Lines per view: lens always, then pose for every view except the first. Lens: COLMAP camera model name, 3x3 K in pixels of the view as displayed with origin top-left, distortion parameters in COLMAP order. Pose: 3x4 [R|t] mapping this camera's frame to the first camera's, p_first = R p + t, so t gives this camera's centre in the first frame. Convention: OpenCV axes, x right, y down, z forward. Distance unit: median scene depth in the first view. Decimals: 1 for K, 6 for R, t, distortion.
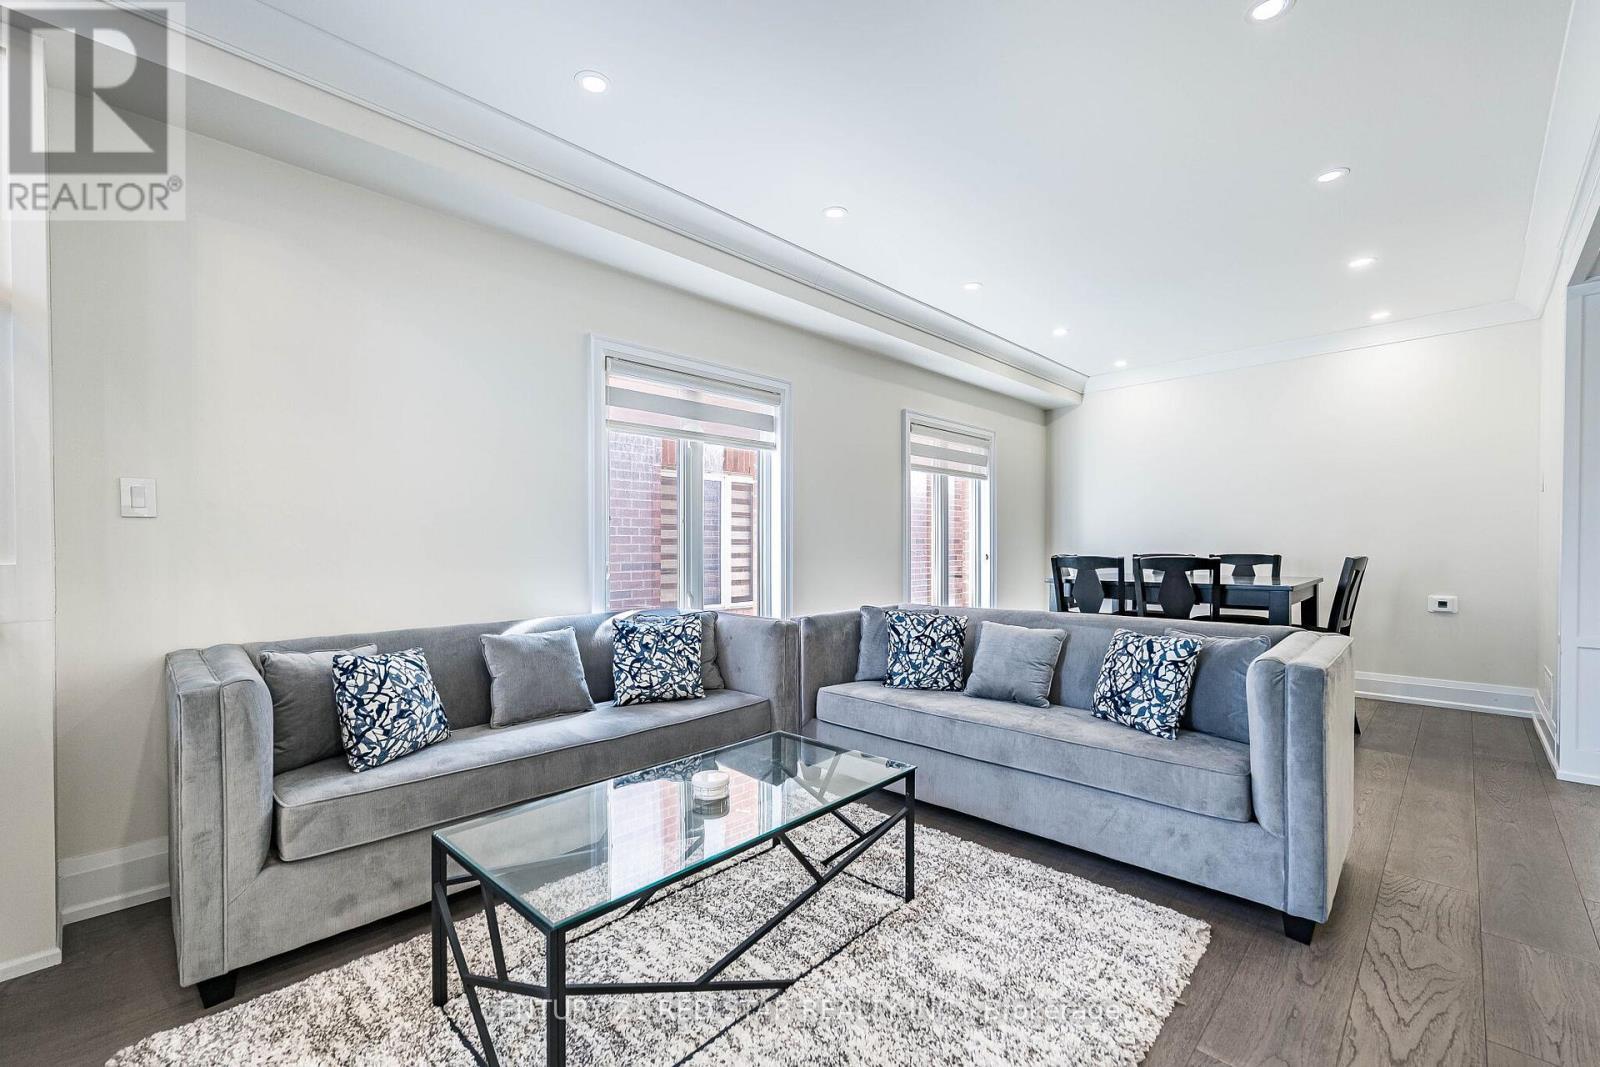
lens RADIAL K [[692.2, 0, 804.3], [0, 692.2, 546.1], [0, 0, 1]] dist [0.053997, 0.006872]
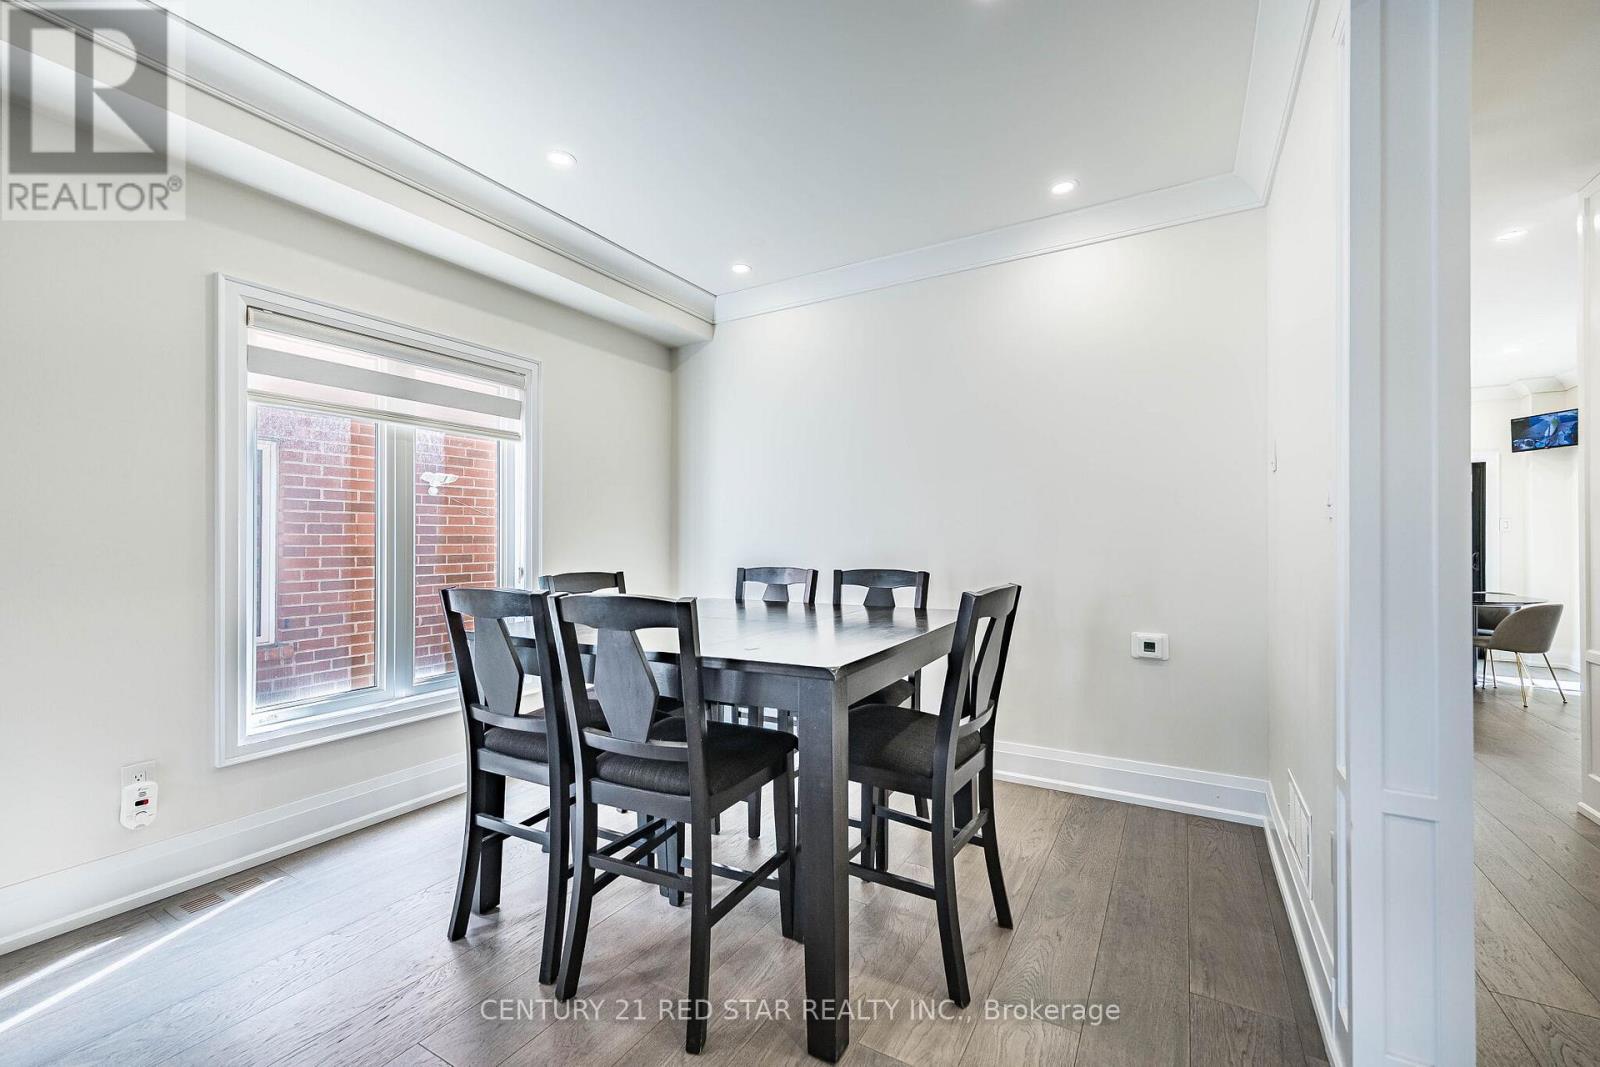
lens RADIAL K [[668.6, 0, 797.4], [0, 668.6, 540.1], [0, 0, 1]] dist [-0.003231, 0.006035]
pose [[0.980511, -0.002884, 0.196443, 0.340760], [0.006611, 0.999810, -0.018320, -0.000392], [-0.196353, 0.019262, 0.980344, 0.358672]]
